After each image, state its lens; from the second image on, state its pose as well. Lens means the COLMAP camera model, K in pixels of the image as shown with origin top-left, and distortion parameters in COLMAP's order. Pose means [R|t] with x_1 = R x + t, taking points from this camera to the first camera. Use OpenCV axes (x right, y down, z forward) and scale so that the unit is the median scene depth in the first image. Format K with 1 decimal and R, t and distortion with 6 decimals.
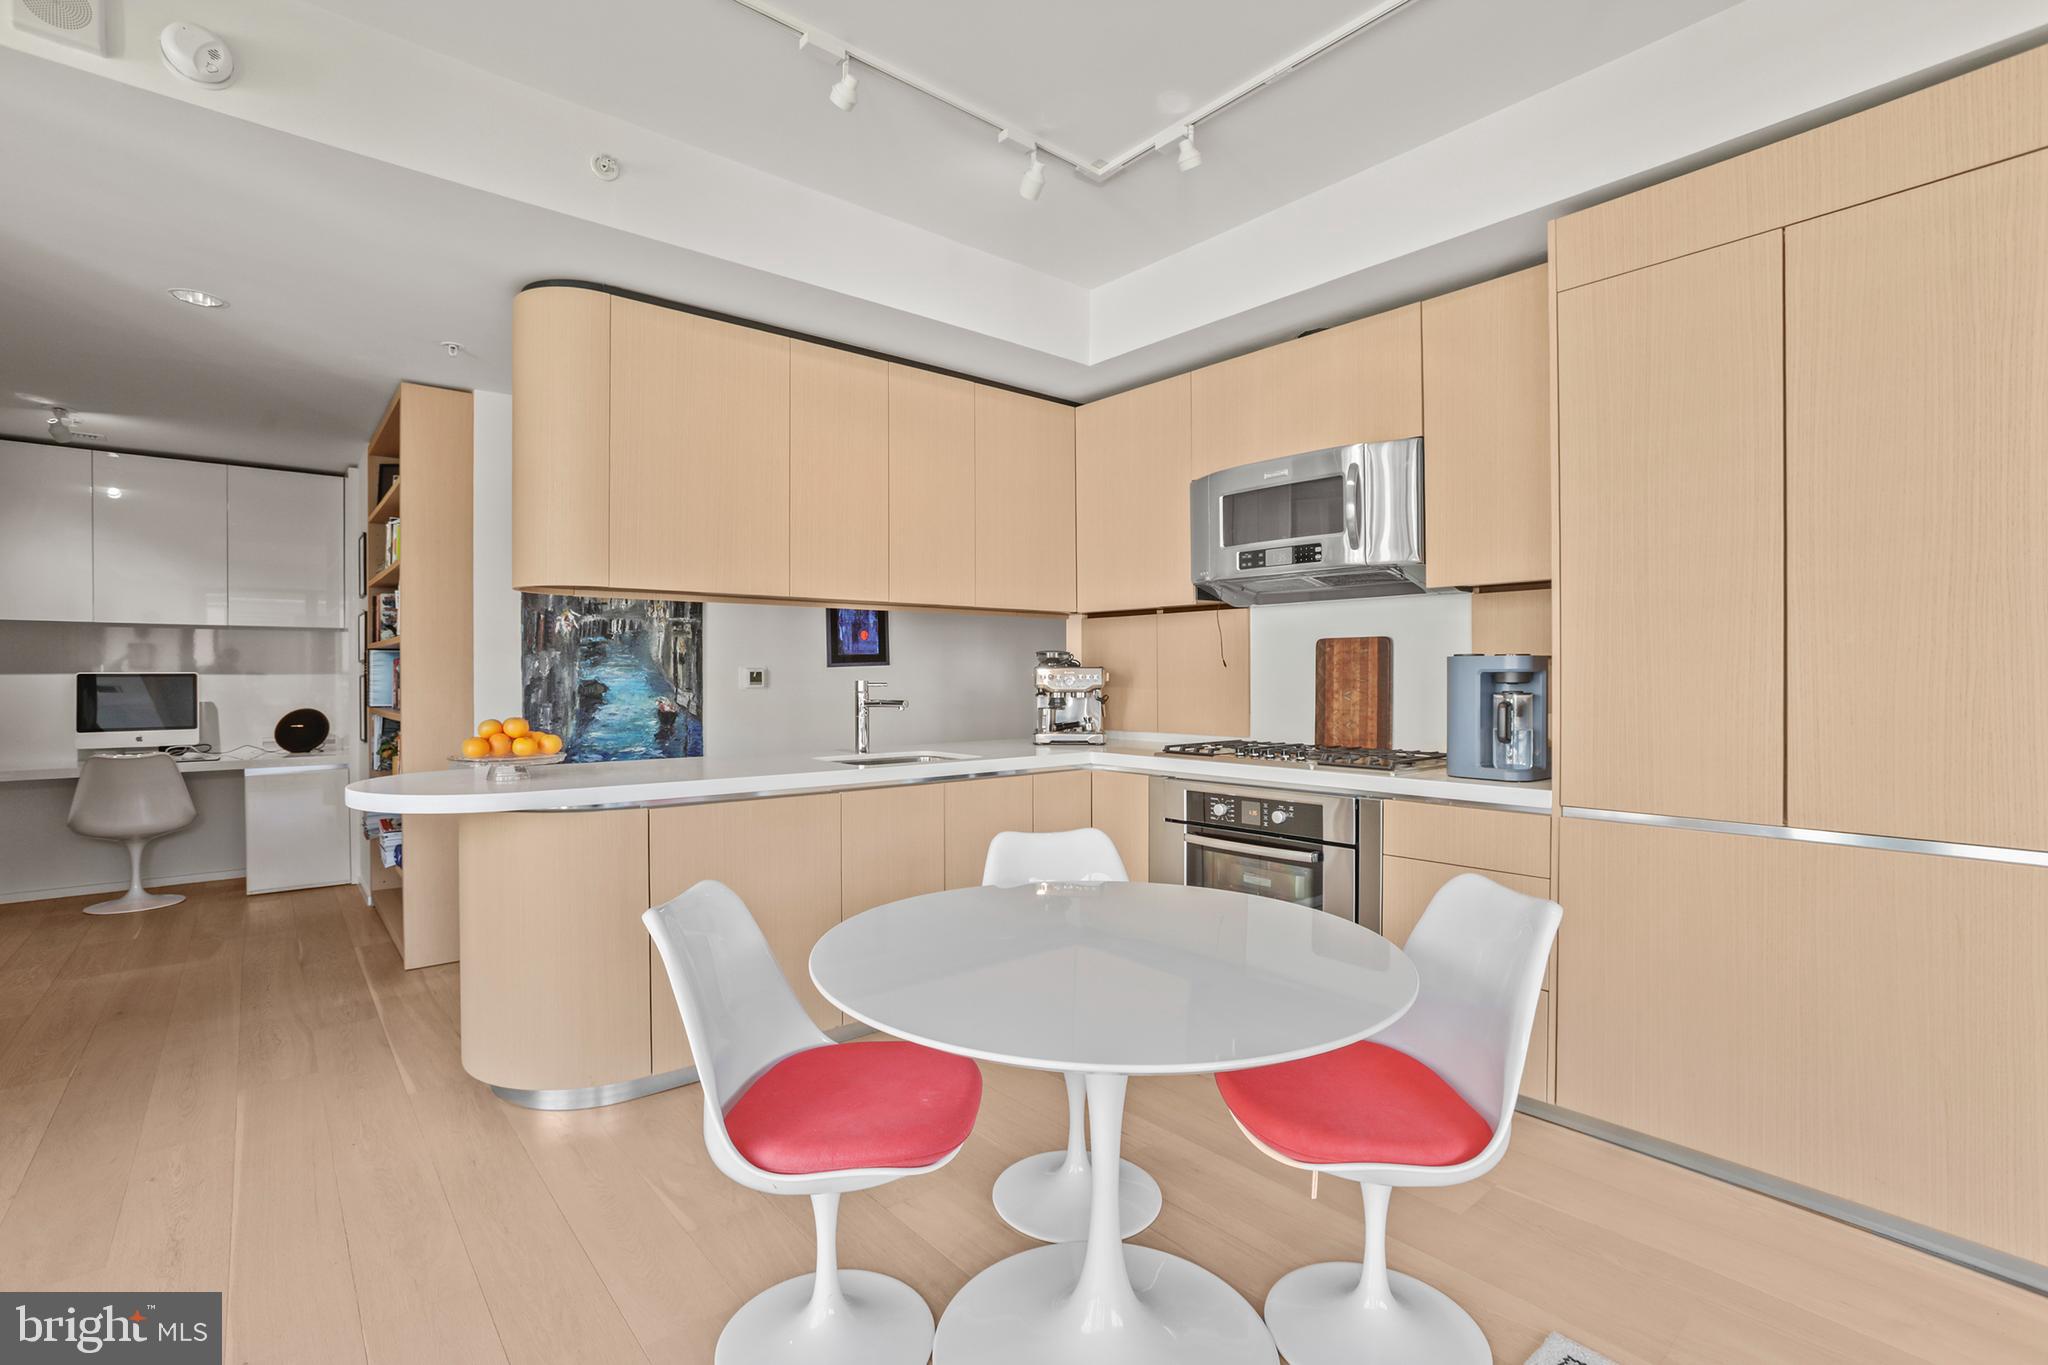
lens RADIAL K [[930.8, 0, 1037.3], [0, 930.8, 682.3], [0, 0, 1]] dist [-0.027544, 0.005577]
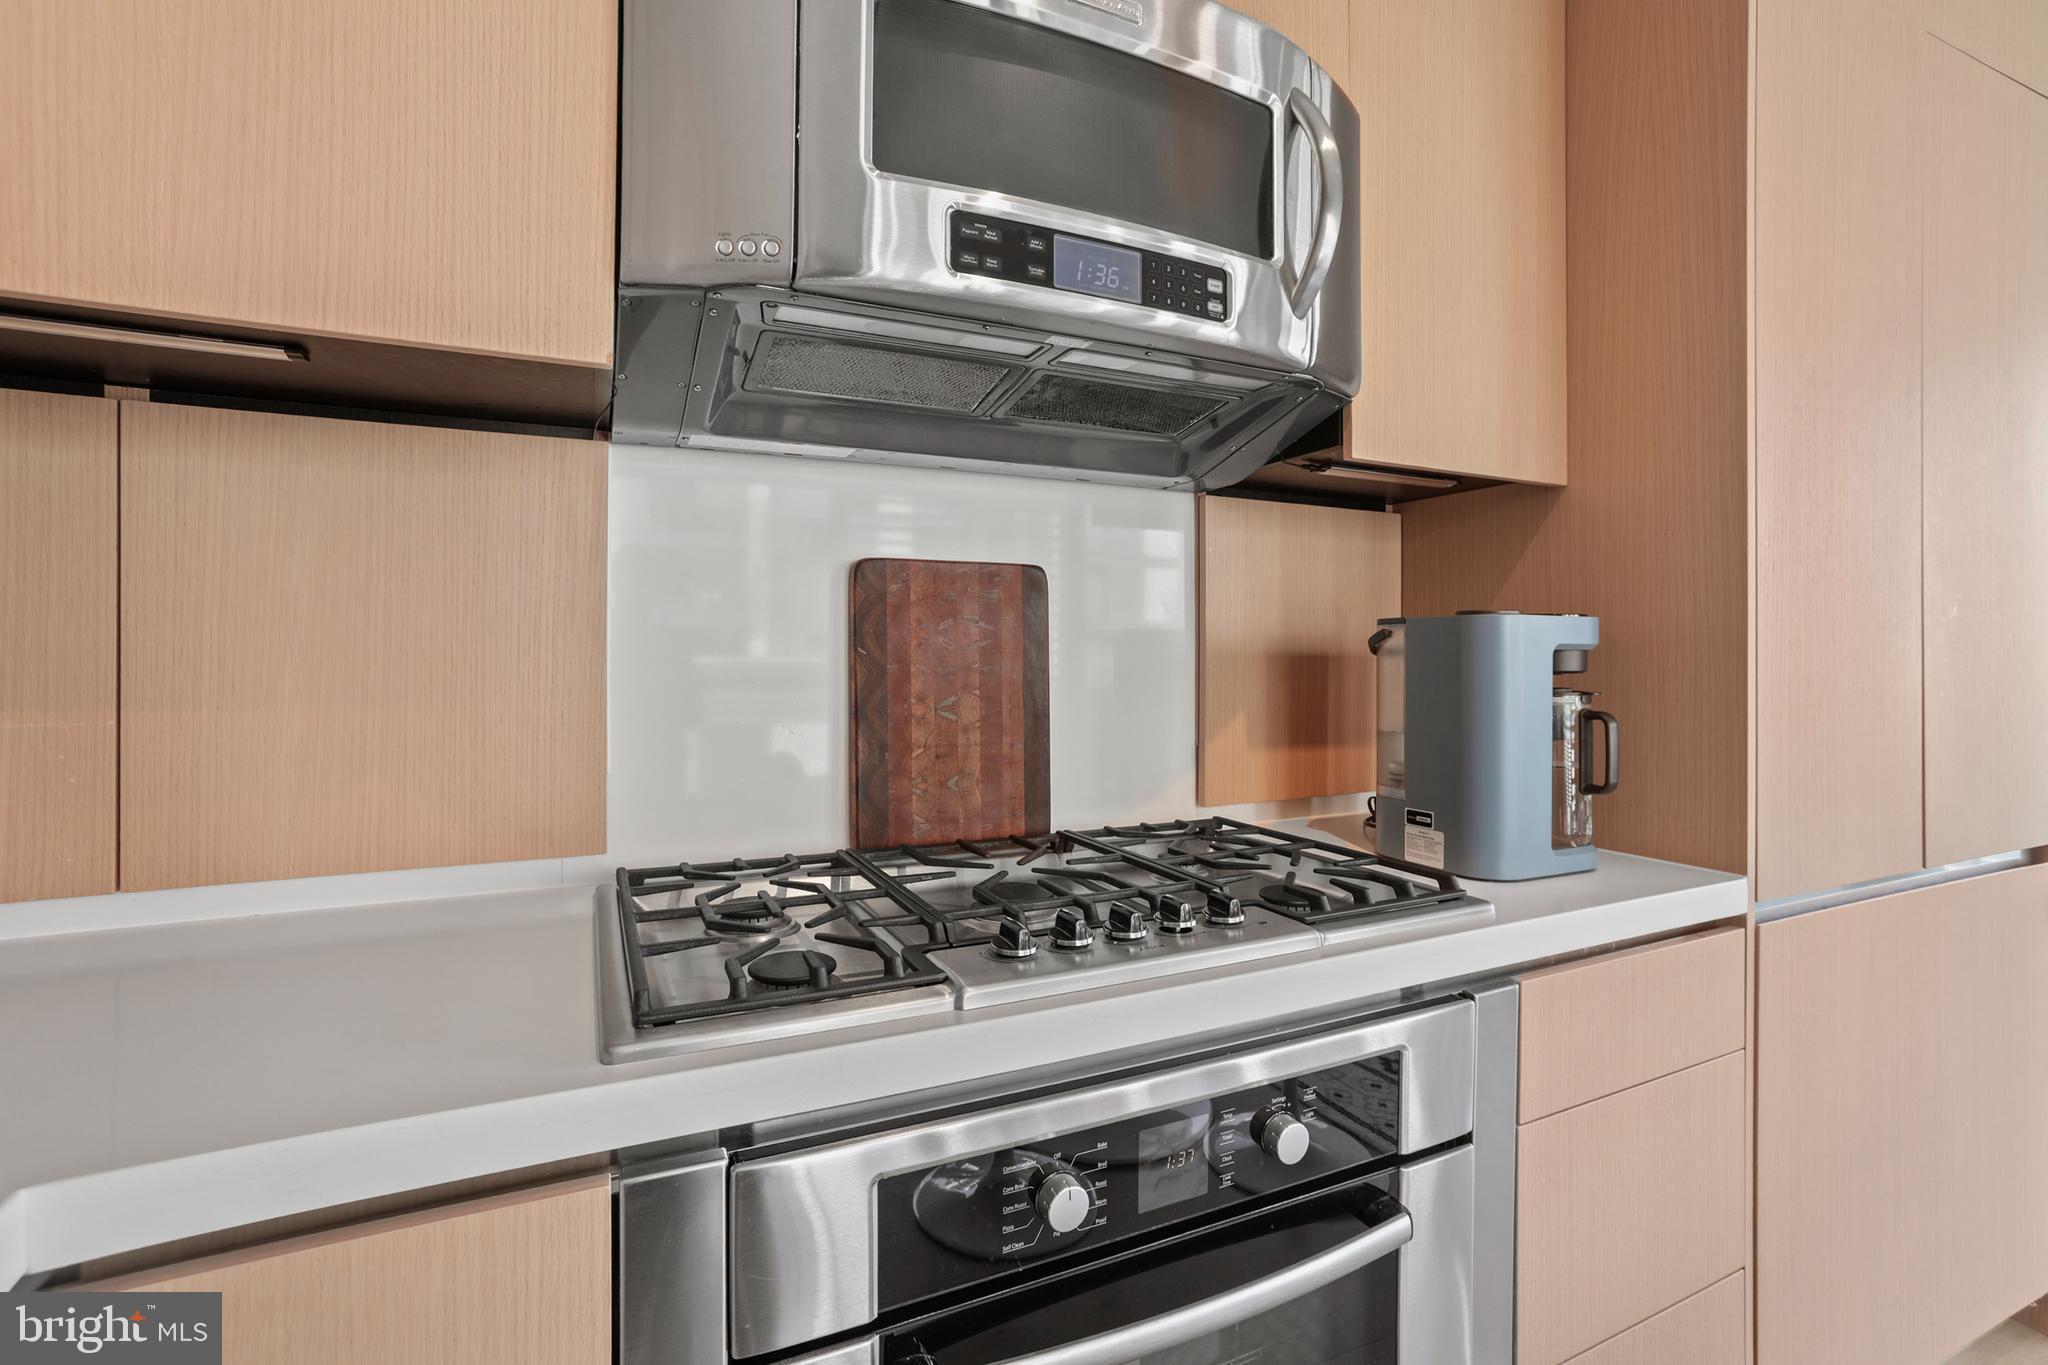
lens RADIAL K [[930.8, 0, 1030.0], [0, 930.8, 653.5], [0, 0, 1]] dist [-0.027544, 0.005577]
pose [[0.248561, 0.006071, 0.968597, -0.039110], [0.002663, 0.999972, -0.006951, -0.006152], [-0.968613, 0.004307, 0.248538, 0.882249]]
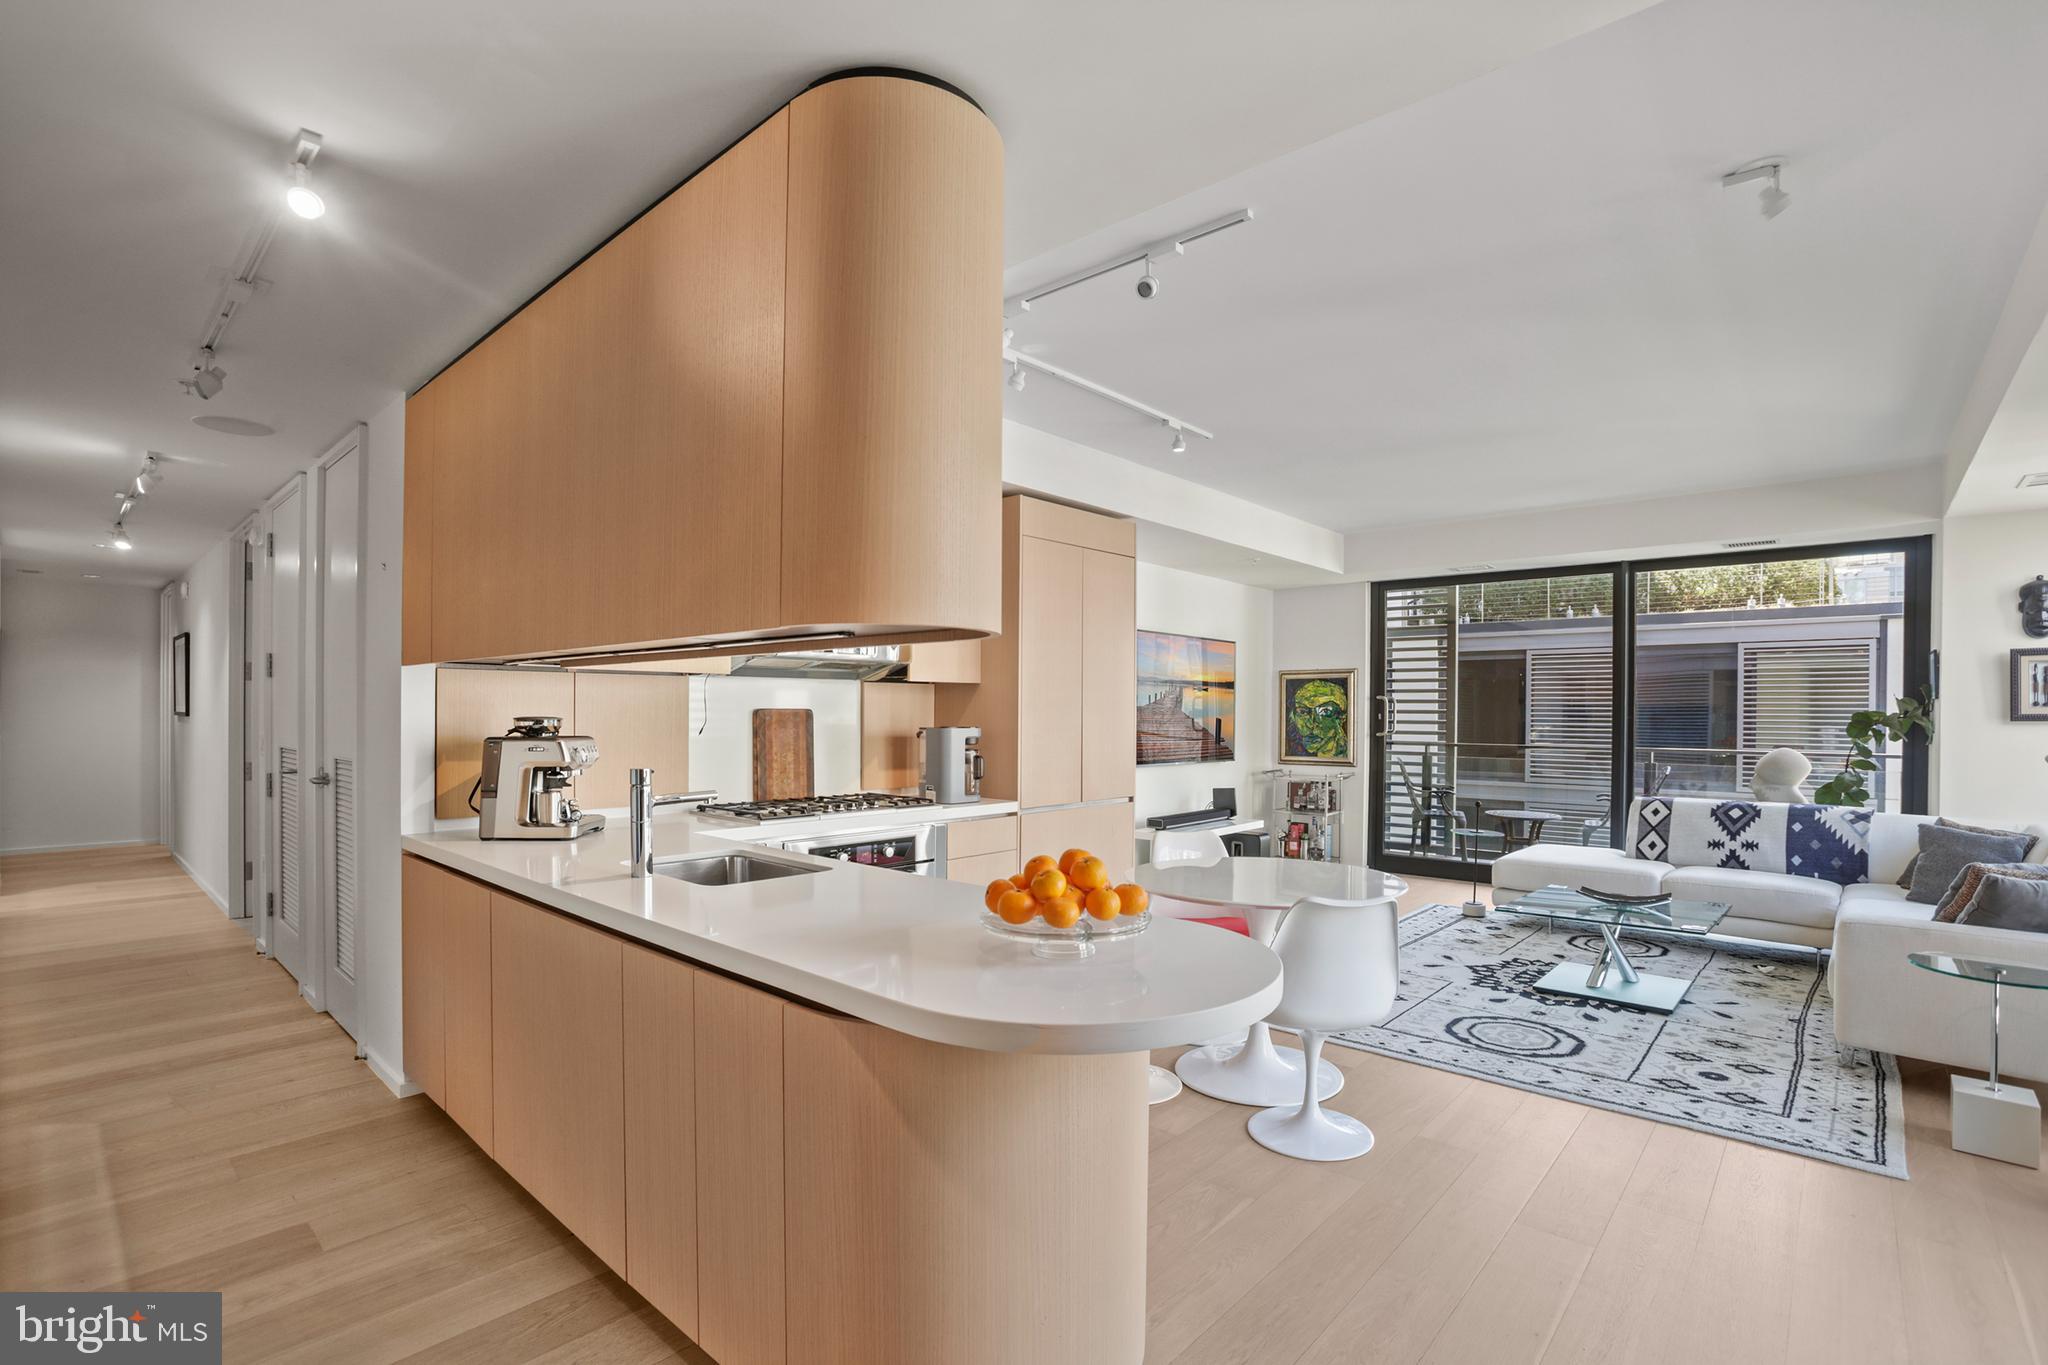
lens RADIAL K [[930.8, 0, 1025.7], [0, 930.8, 715.1], [0, 0, 1]] dist [-0.027544, 0.005577]
pose [[-0.132879, -0.000859, 0.991132, -0.930052], [-0.002576, 0.999997, 0.000522, -0.042690], [-0.991129, -0.002483, -0.132880, 0.861006]]
